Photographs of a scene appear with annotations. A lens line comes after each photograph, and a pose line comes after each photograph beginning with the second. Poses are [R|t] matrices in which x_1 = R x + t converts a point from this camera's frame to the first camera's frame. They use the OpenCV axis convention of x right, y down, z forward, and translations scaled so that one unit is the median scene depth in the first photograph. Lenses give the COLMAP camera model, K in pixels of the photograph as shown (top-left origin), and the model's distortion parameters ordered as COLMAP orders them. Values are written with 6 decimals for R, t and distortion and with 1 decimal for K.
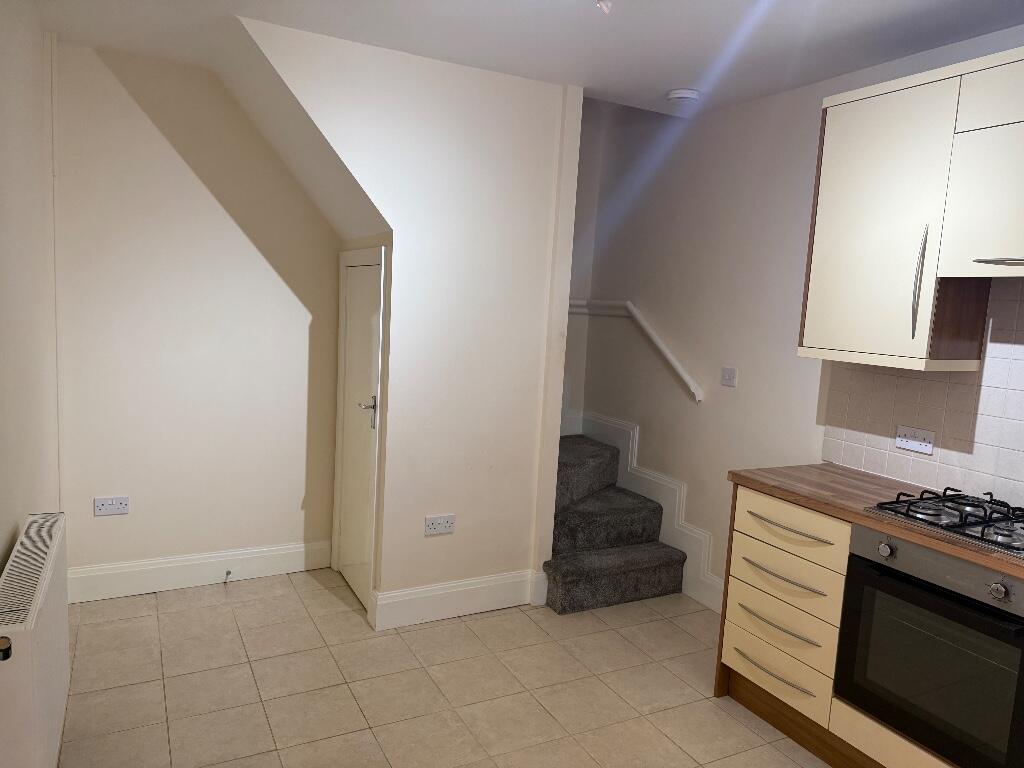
lens RADIAL K [[724.7, 0, 512.0], [0, 724.7, 384.0], [0, 0, 1]] dist [0.117916, -0.169522]
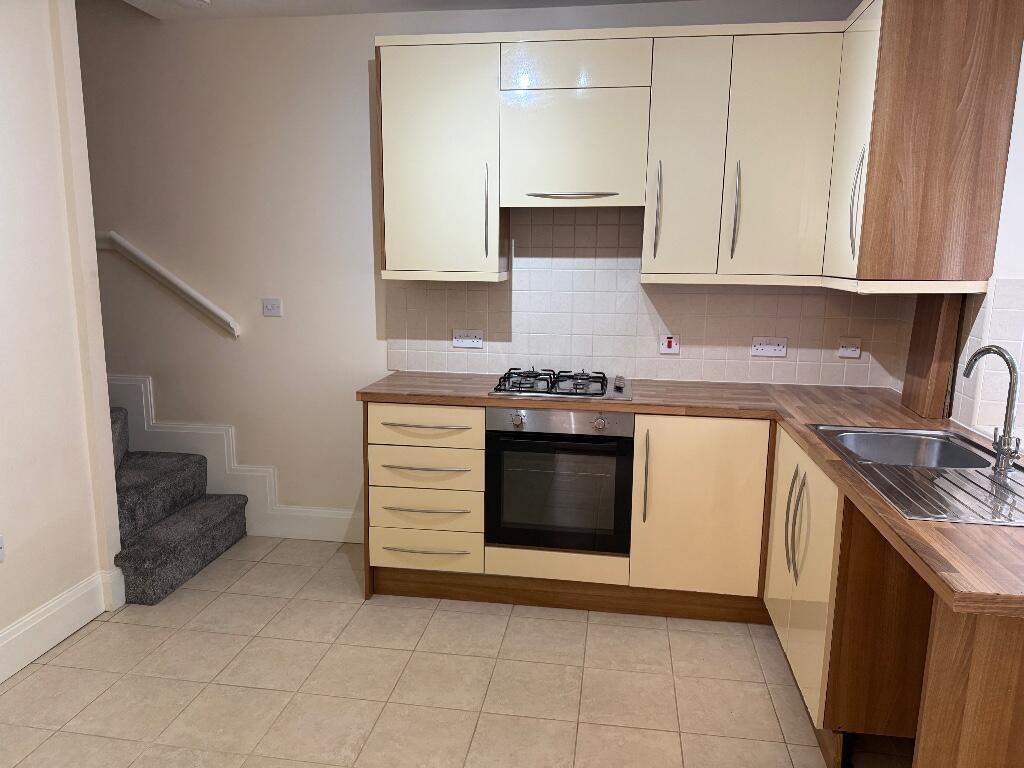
lens RADIAL K [[724.7, 0, 512.0], [0, 724.7, 384.0], [0, 0, 1]] dist [0.117916, -0.169522]
pose [[0.585853, -0.183980, 0.789258, -0.361778], [0.111546, 0.982927, 0.146326, -0.019172], [-0.802704, 0.002313, 0.596373, 0.172816]]
